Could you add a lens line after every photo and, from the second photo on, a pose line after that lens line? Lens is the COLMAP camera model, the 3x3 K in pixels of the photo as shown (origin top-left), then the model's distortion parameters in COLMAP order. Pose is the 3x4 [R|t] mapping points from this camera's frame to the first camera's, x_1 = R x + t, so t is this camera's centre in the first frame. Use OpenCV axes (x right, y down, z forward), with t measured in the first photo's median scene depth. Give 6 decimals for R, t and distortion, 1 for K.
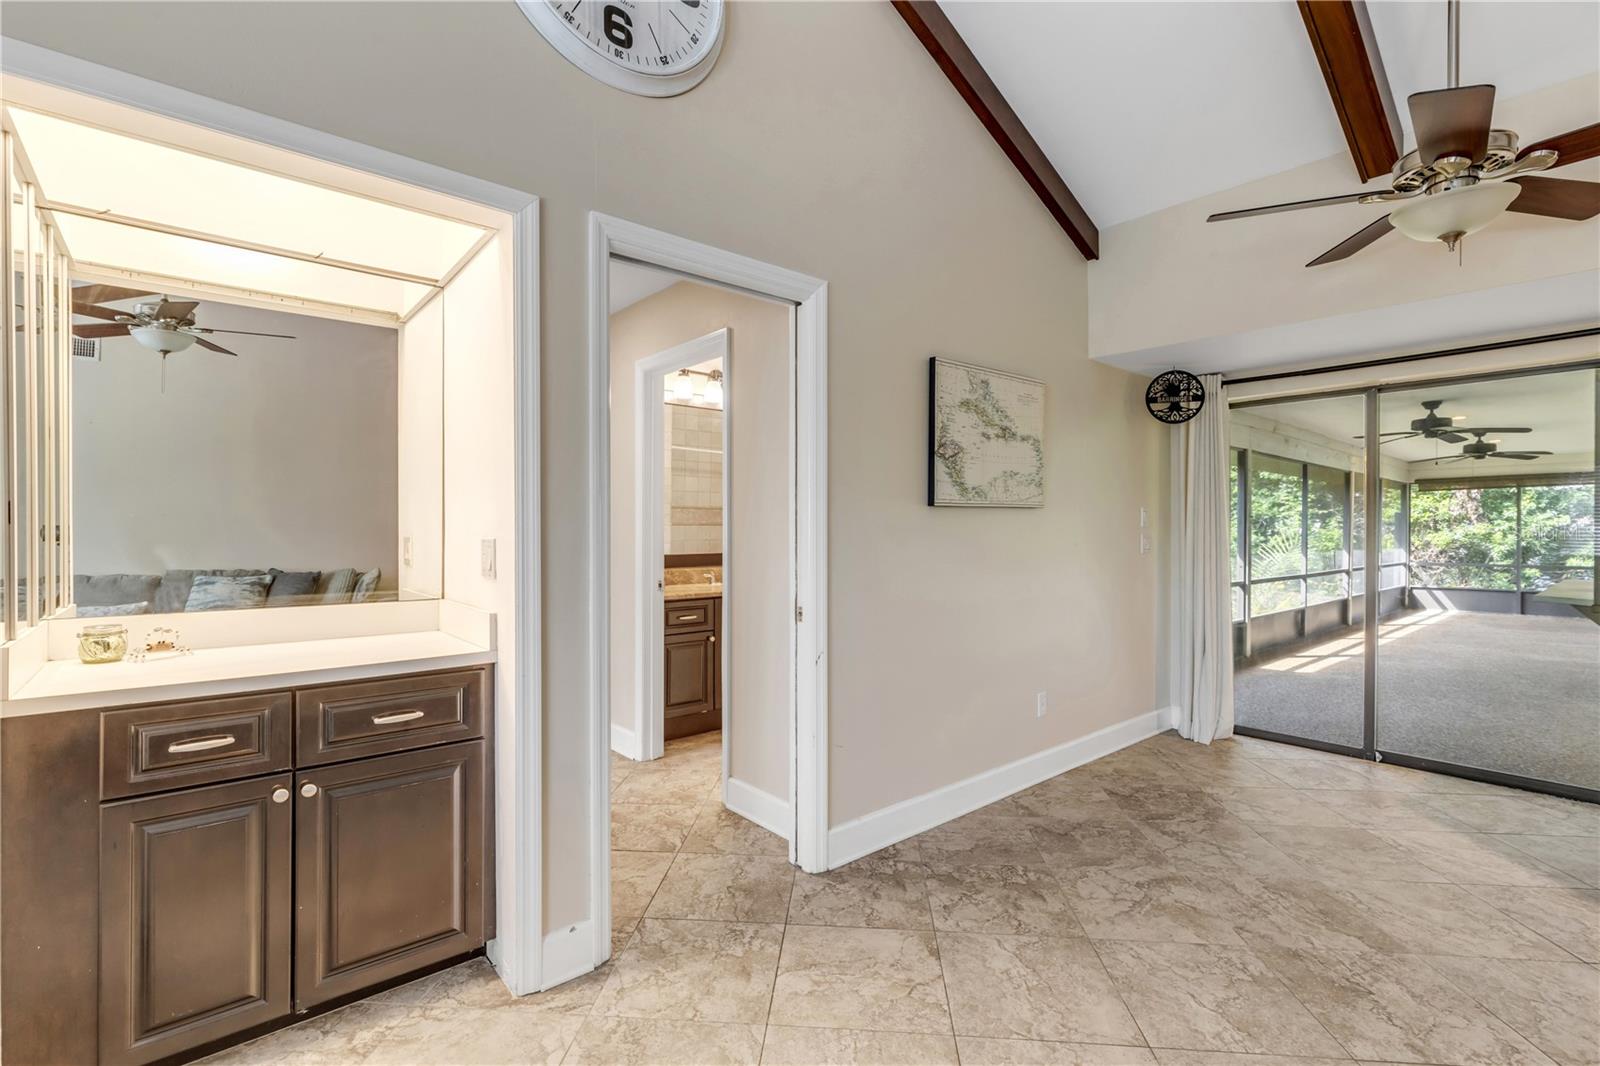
lens RADIAL K [[718.2, 0, 803.6], [0, 718.2, 534.5], [0, 0, 1]] dist [0.003211, -0.000116]
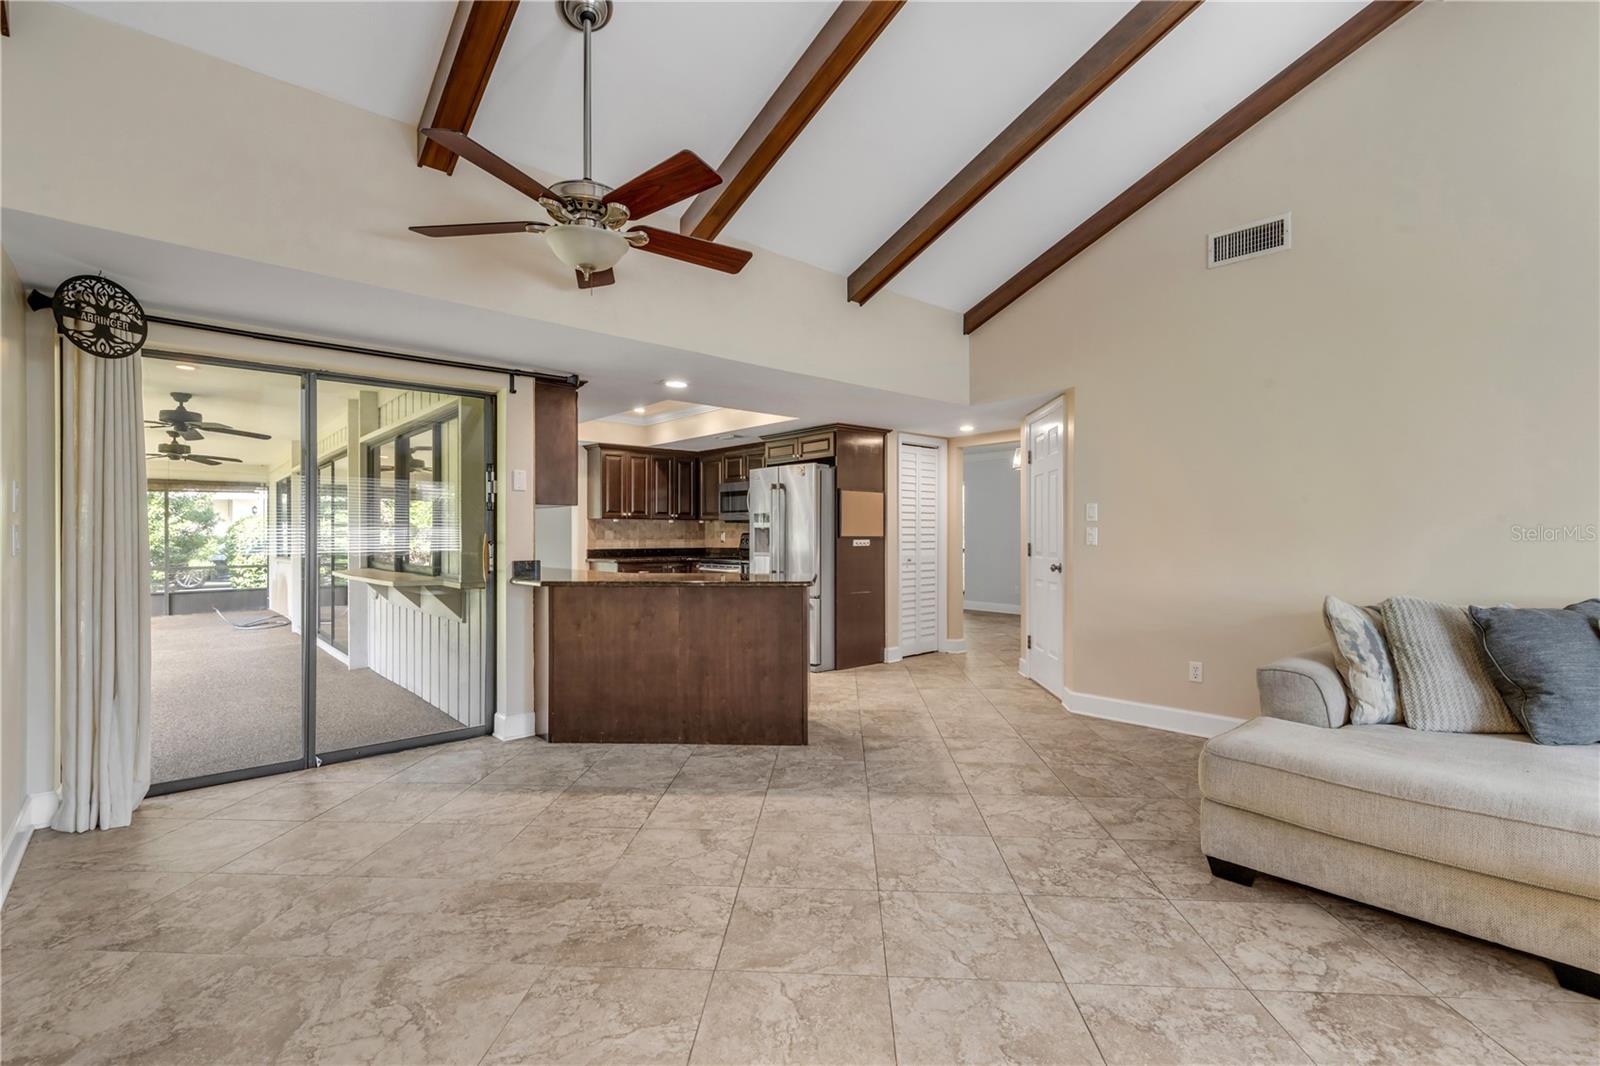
lens RADIAL K [[718.2, 0, 796.3], [0, 718.2, 533.8], [0, 0, 1]] dist [0.003211, -0.000116]
pose [[-0.022779, 0.002425, 0.999738, -0.211625], [0.008675, 0.999960, -0.002228, 0.020740], [-0.999703, 0.008622, -0.022799, 0.489386]]
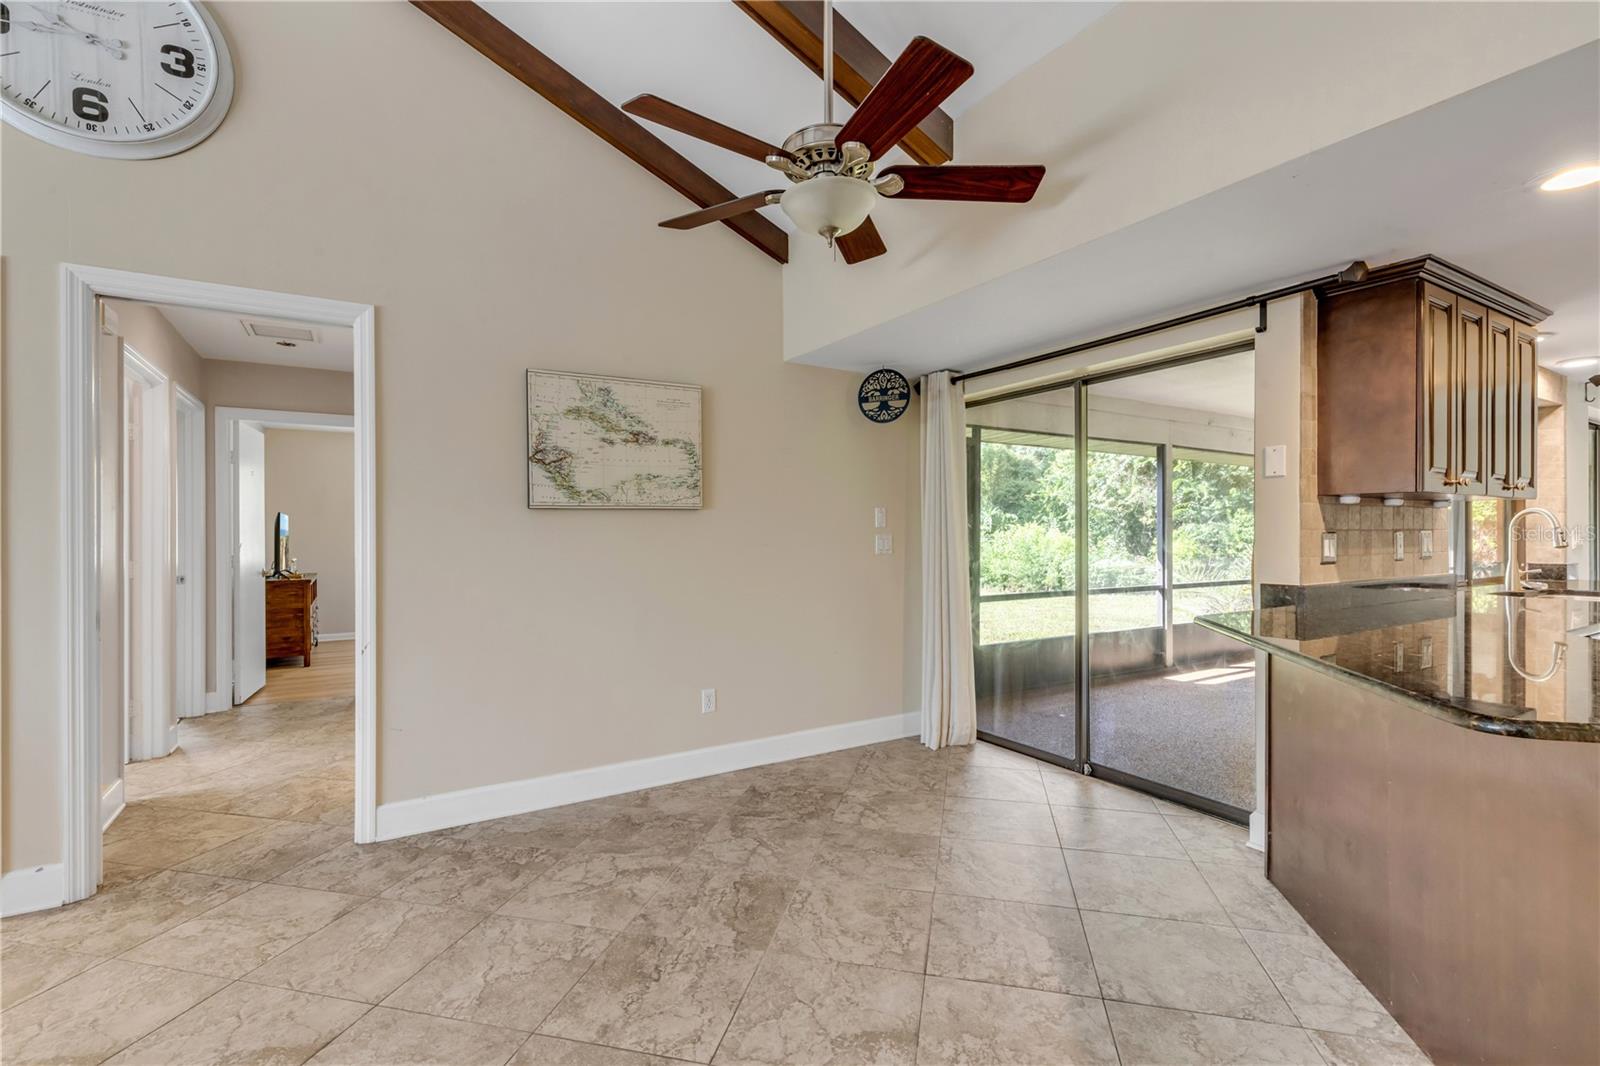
lens RADIAL K [[718.2, 0, 804.9], [0, 718.2, 532.9], [0, 0, 1]] dist [0.003211, -0.000116]
pose [[0.988398, -0.004292, -0.151828, 0.726220], [0.003292, 0.999971, -0.006839, 0.005033], [0.151853, 0.006260, 0.988383, 0.010380]]
